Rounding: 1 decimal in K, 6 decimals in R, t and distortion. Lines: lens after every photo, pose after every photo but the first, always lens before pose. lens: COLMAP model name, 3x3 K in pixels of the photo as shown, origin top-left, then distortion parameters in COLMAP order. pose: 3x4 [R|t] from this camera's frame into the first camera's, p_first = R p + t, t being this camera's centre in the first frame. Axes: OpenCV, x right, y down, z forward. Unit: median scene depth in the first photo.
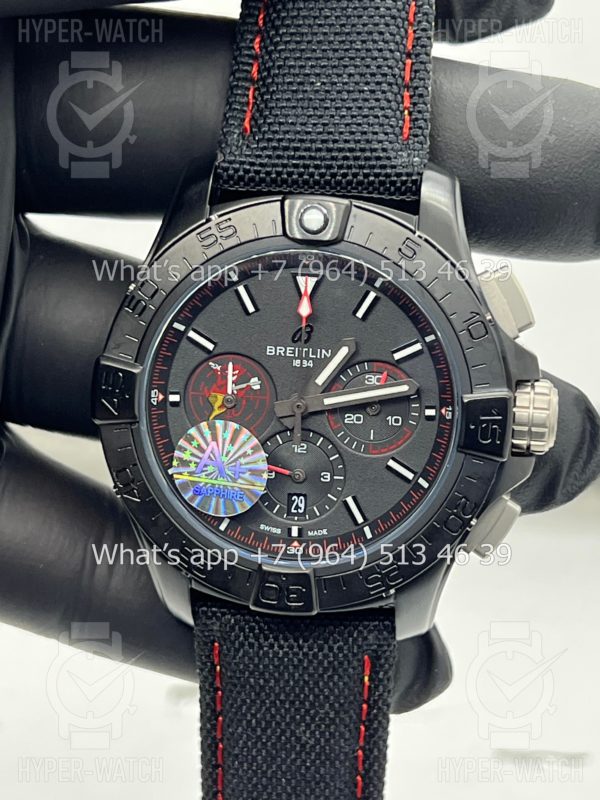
lens RADIAL K [[1806.5, 0, 299.2], [0, 1806.5, 399.1], [0, 0, 1]] dist [-0.043289, 0.000000]
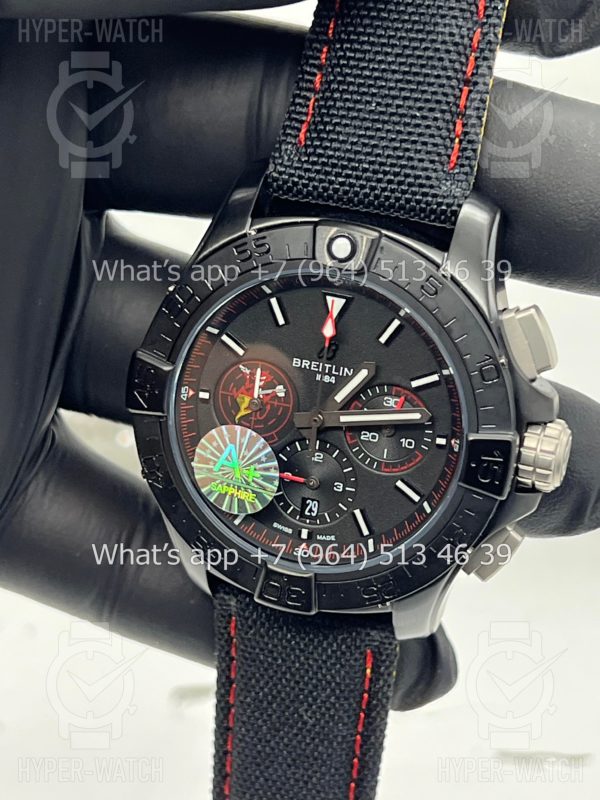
lens RADIAL K [[1806.5, 0, 300.7], [0, 1806.5, 395.7], [0, 0, 1]] dist [-0.043289, 0.000000]
pose [[0.981644, 0.118485, -0.149456, 0.143284], [-0.098729, 0.986142, 0.133327, -0.146052], [0.163182, -0.116124, 0.979738, -0.019763]]
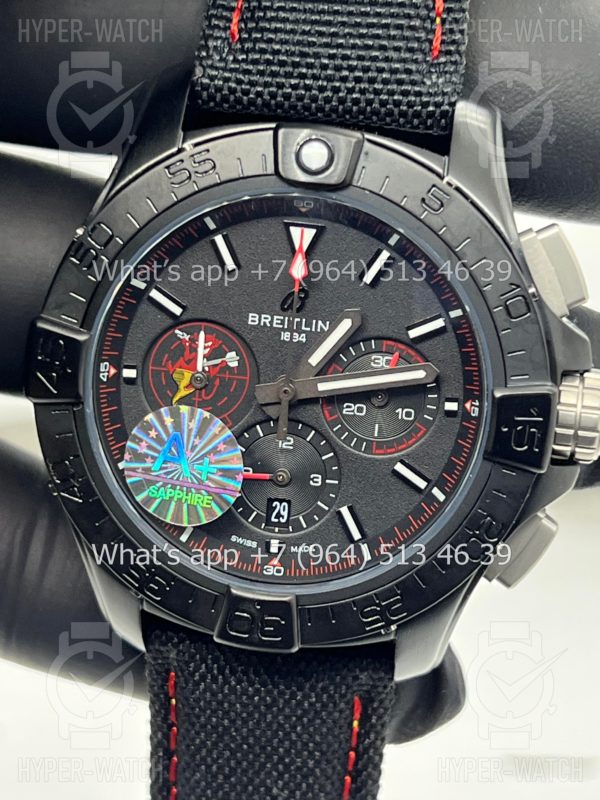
lens RADIAL K [[1806.5, 0, 305.0], [0, 1806.5, 419.6], [0, 0, 1]] dist [-0.043289, 0.000000]
pose [[0.999071, 0.041798, 0.010532, 0.000341], [-0.042427, 0.996718, 0.068941, -0.038239], [-0.007615, -0.069324, 0.997565, 0.207818]]
